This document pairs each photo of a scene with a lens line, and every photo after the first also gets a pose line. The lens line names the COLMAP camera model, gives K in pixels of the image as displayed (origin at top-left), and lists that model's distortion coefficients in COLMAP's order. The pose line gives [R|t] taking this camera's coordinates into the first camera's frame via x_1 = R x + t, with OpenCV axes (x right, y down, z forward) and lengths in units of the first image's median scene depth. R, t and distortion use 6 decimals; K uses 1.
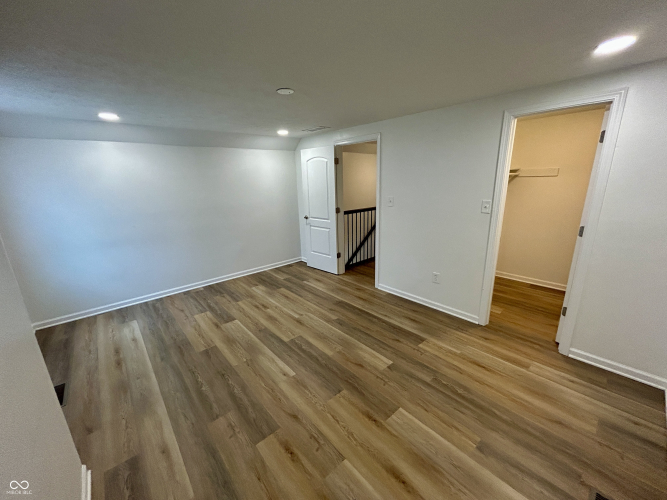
lens RADIAL K [[269.8, 0, 334.8], [0, 269.8, 250.7], [0, 0, 1]] dist [0.002266, 0.002067]
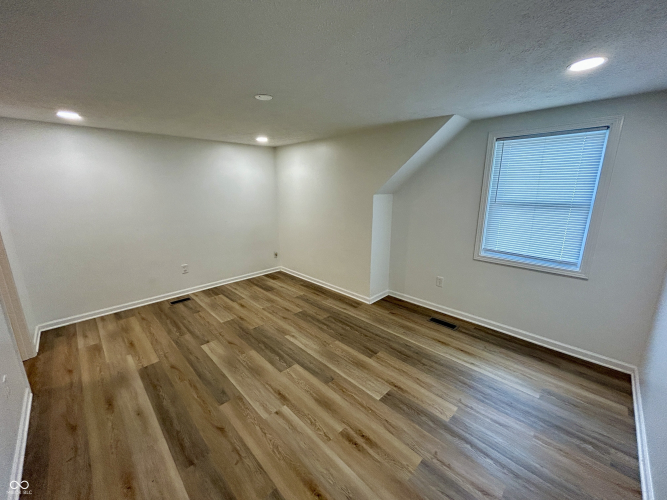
lens RADIAL K [[269.8, 0, 336.7], [0, 269.8, 247.5], [0, 0, 1]] dist [0.002266, 0.002067]
pose [[-0.997344, 0.045749, -0.056666, -0.277353], [0.013463, 0.880479, 0.473894, -0.434855], [0.071574, 0.471873, -0.878757, 1.598544]]
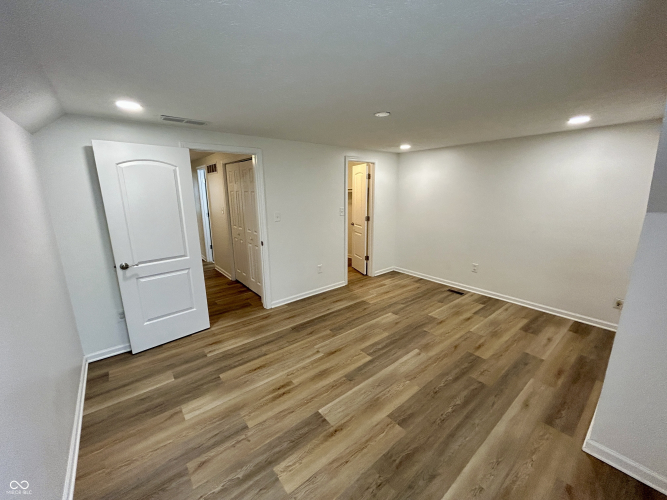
lens RADIAL K [[269.8, 0, 330.2], [0, 269.8, 250.8], [0, 0, 1]] dist [0.002266, 0.002067]
pose [[0.041809, -0.193827, 0.980144, -1.045753], [0.269161, 0.946919, 0.175775, -0.234971], [-0.962187, 0.256467, 0.091761, 0.939238]]
